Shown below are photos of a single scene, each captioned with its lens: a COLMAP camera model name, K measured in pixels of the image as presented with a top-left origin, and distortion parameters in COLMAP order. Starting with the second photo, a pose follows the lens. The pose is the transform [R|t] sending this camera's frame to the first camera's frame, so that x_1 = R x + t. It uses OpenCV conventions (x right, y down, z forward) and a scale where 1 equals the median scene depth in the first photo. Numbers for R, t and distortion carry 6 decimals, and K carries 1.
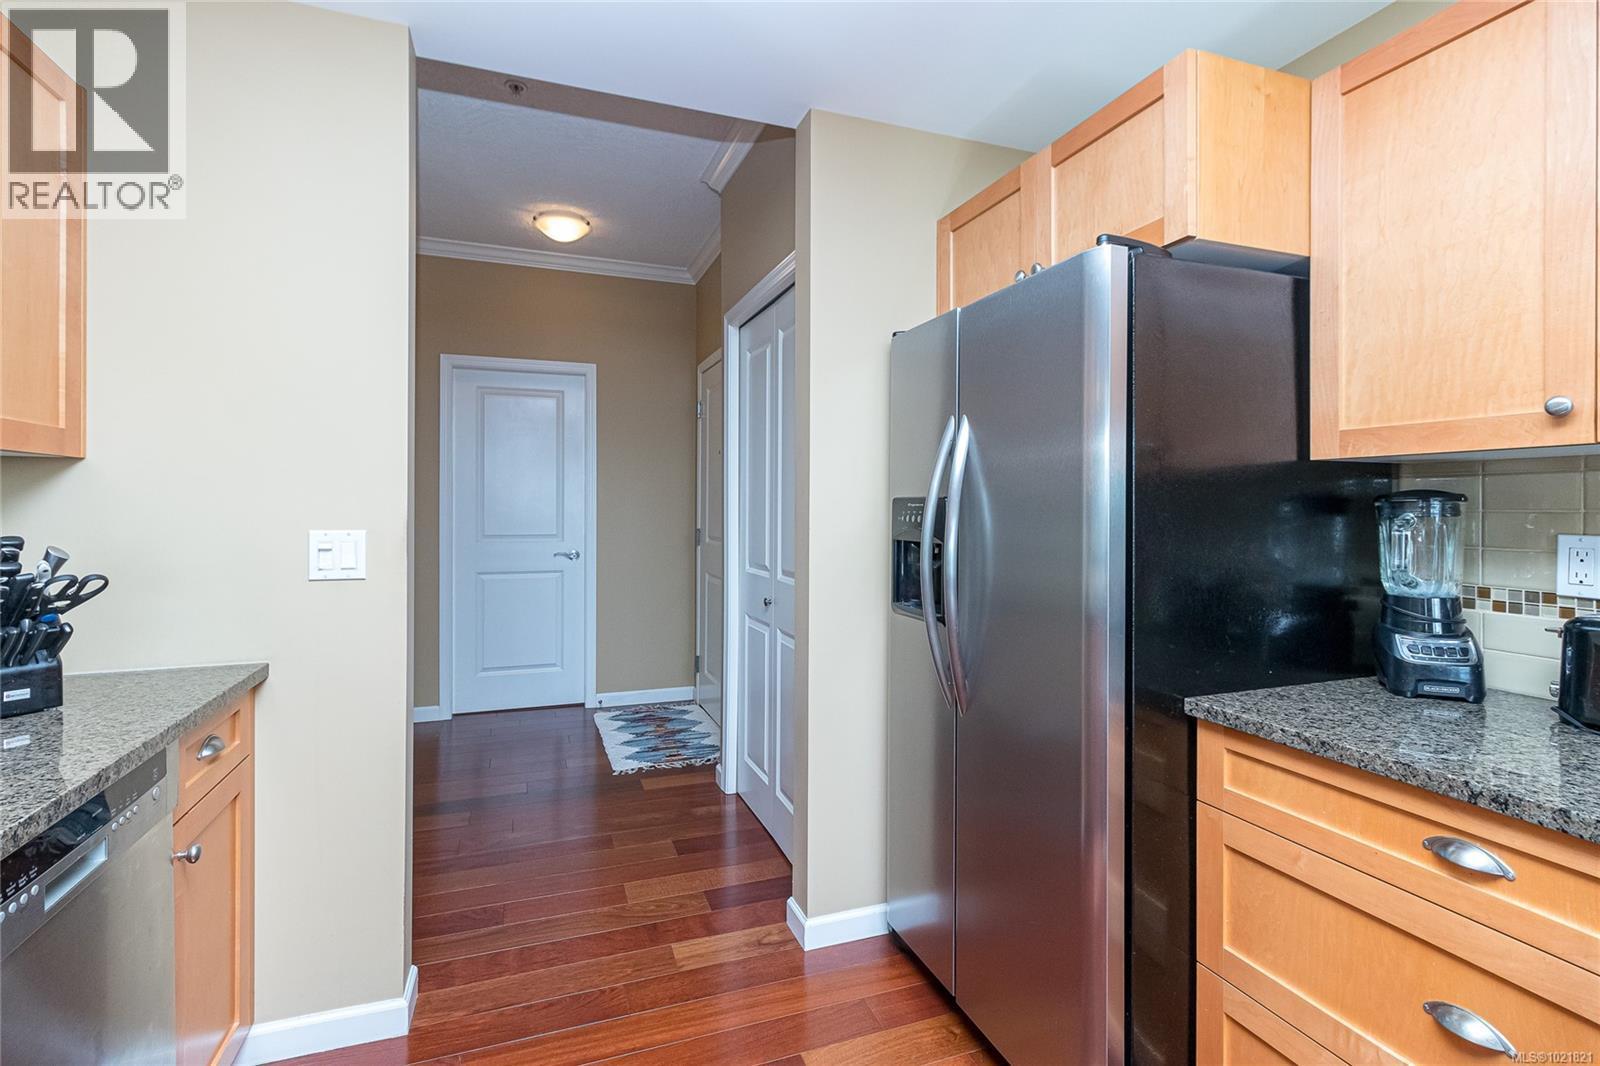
lens RADIAL K [[736.3, 0, 787.8], [0, 736.3, 507.1], [0, 0, 1]] dist [-0.001746, -0.001162]
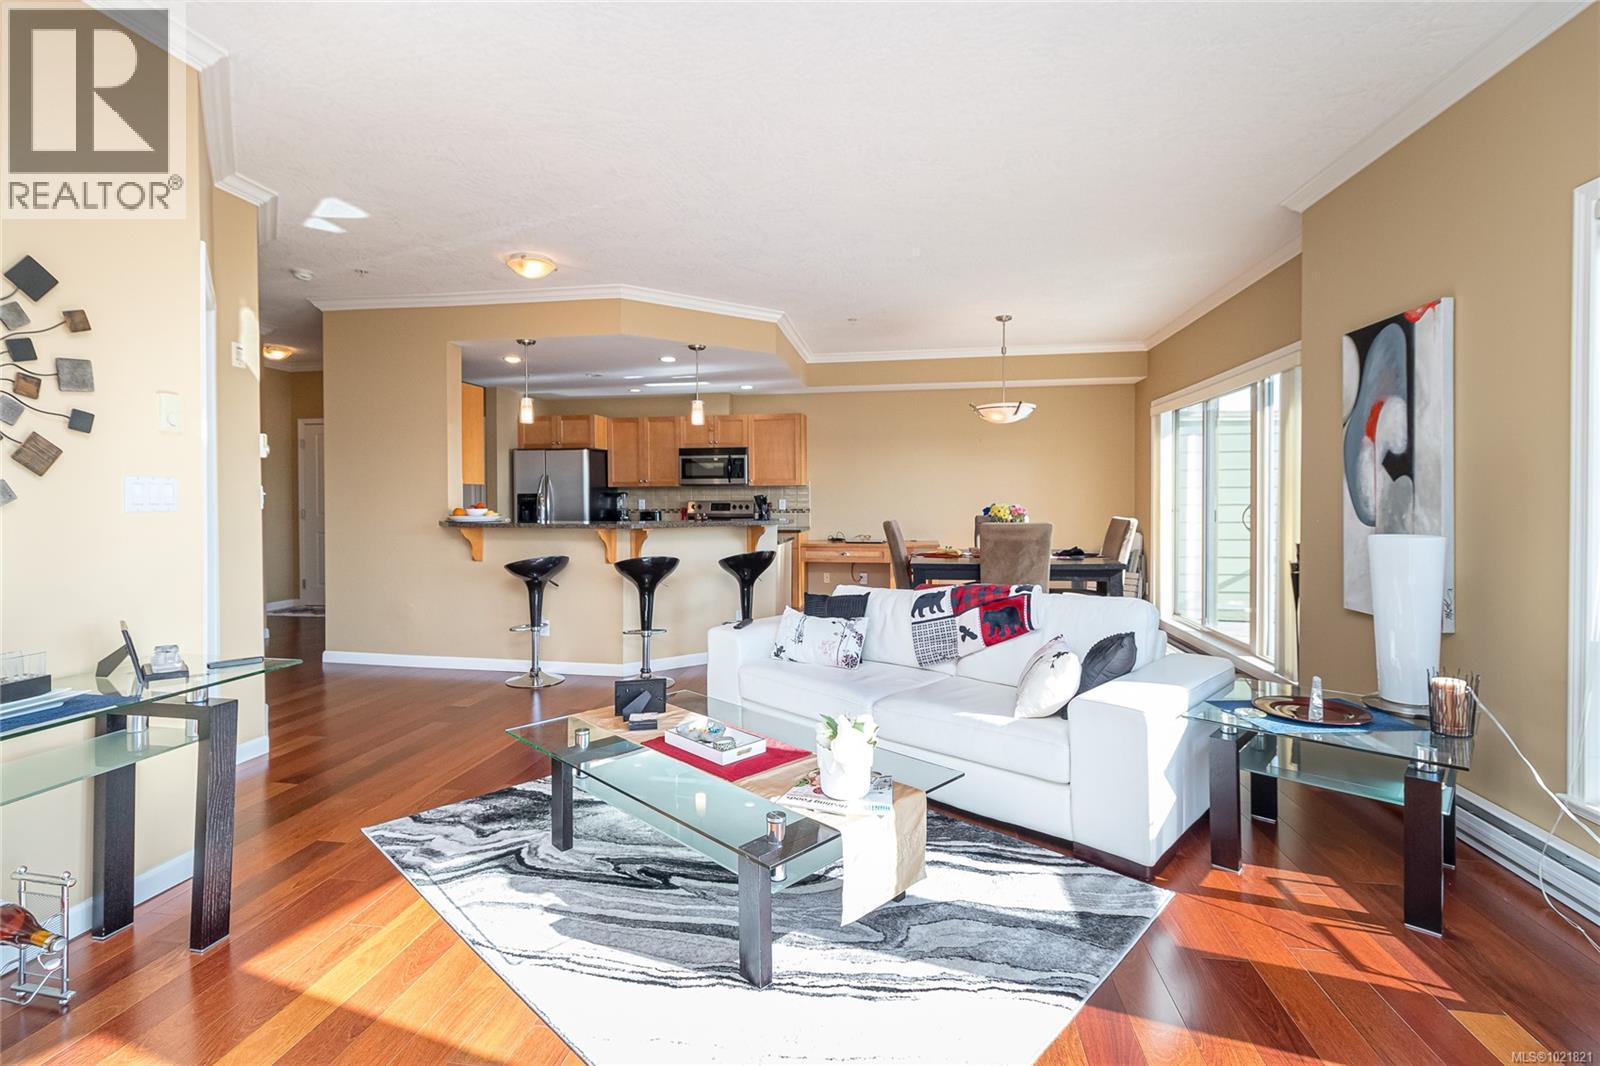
lens RADIAL K [[736.7, 0, 797.5], [0, 736.7, 508.8], [0, 0, 1]] dist [-0.002283, -0.000586]
pose [[0.476958, -0.015280, 0.878793, -3.026181], [0.007484, 0.999883, 0.013324, 0.034075], [-0.878894, 0.000222, 0.477017, -2.541029]]
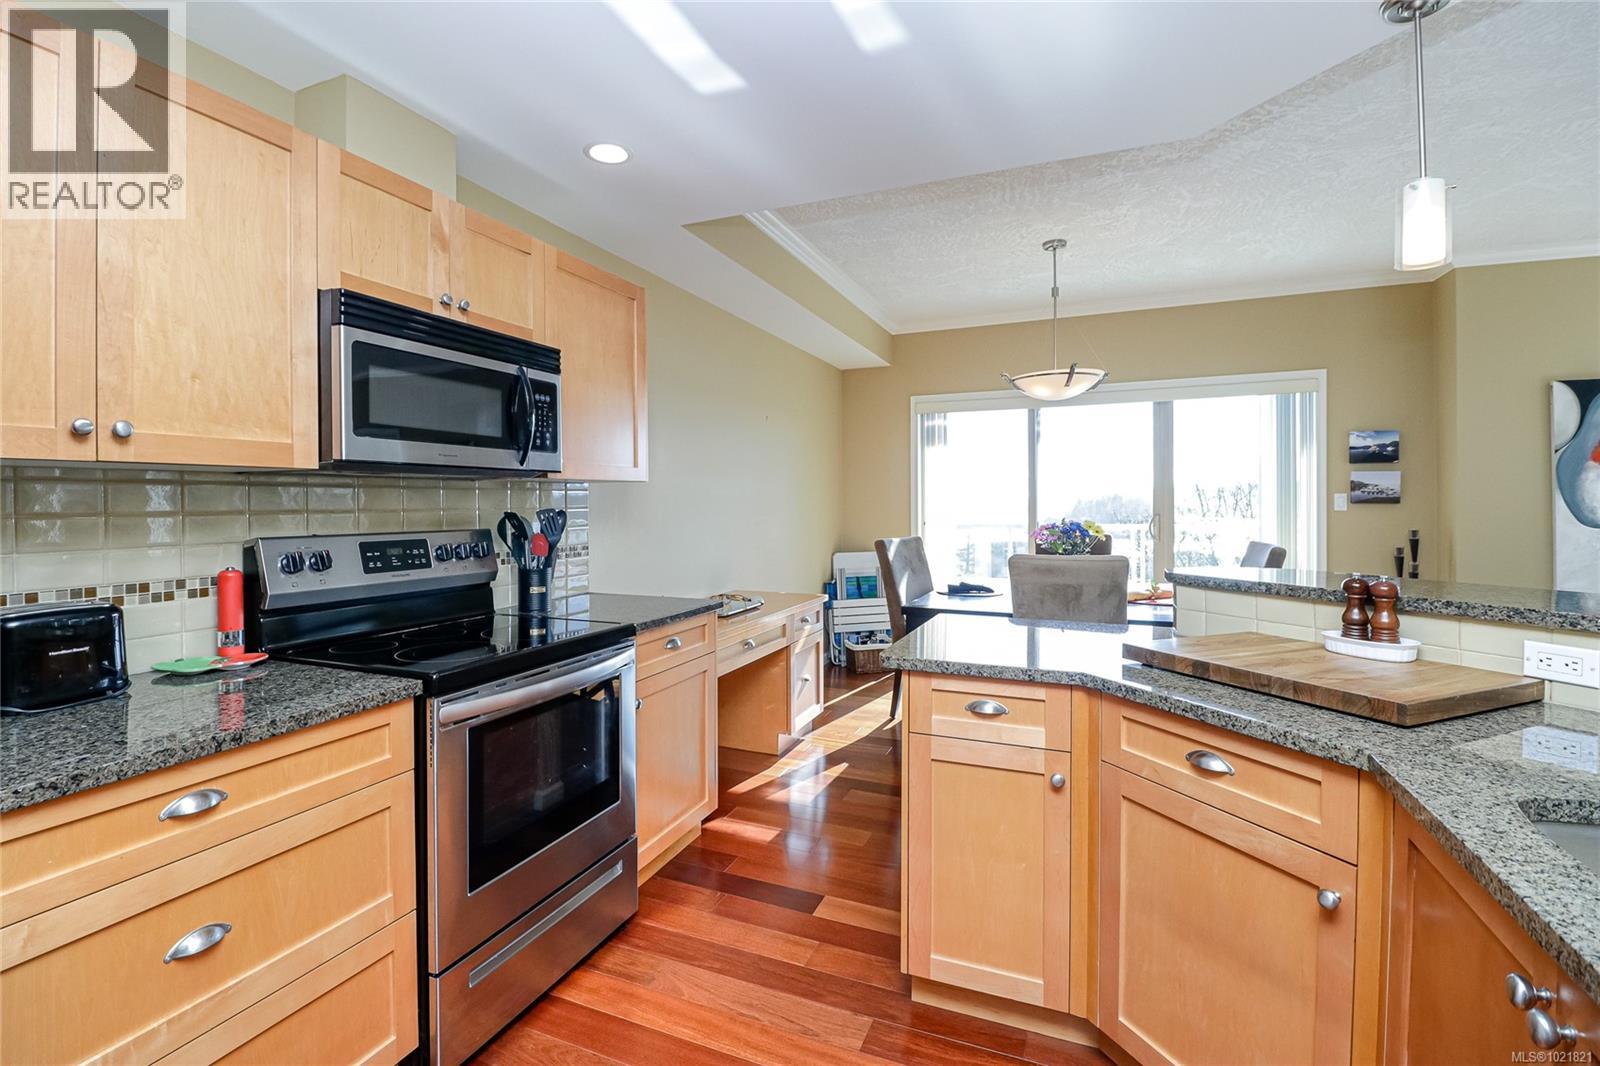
lens RADIAL K [[736.7, 0, 797.5], [0, 736.7, 508.8], [0, 0, 1]] dist [-0.002283, -0.000586]
pose [[-0.747944, -0.003093, 0.663755, -0.349593], [0.008196, 0.999870, 0.013895, -0.010029], [-0.663712, 0.015833, -0.747821, 0.703207]]
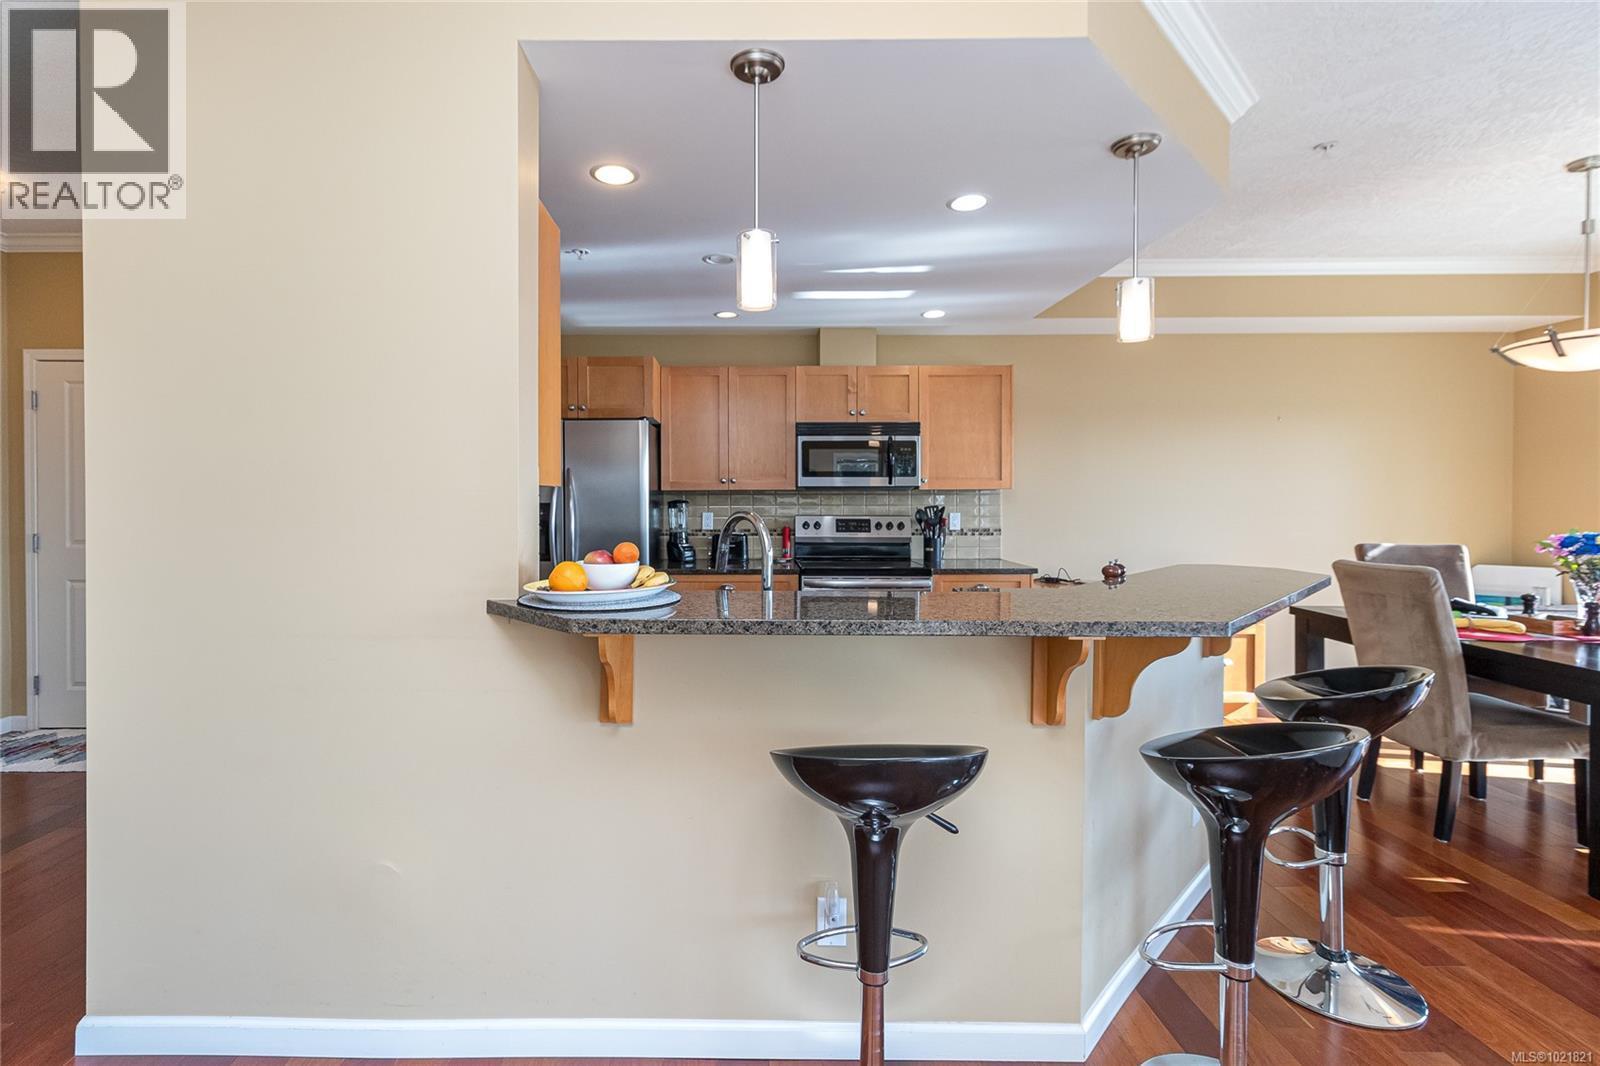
lens RADIAL K [[738.3, 0, 744.8], [0, 738.3, 503.8], [0, 0, 1]] dist [0.001101, 0.000941]
pose [[0.335738, -0.009845, 0.941904, -1.805731], [0.005527, 0.999949, 0.008482, -0.027423], [-0.941939, 0.002358, 0.335775, -0.339870]]
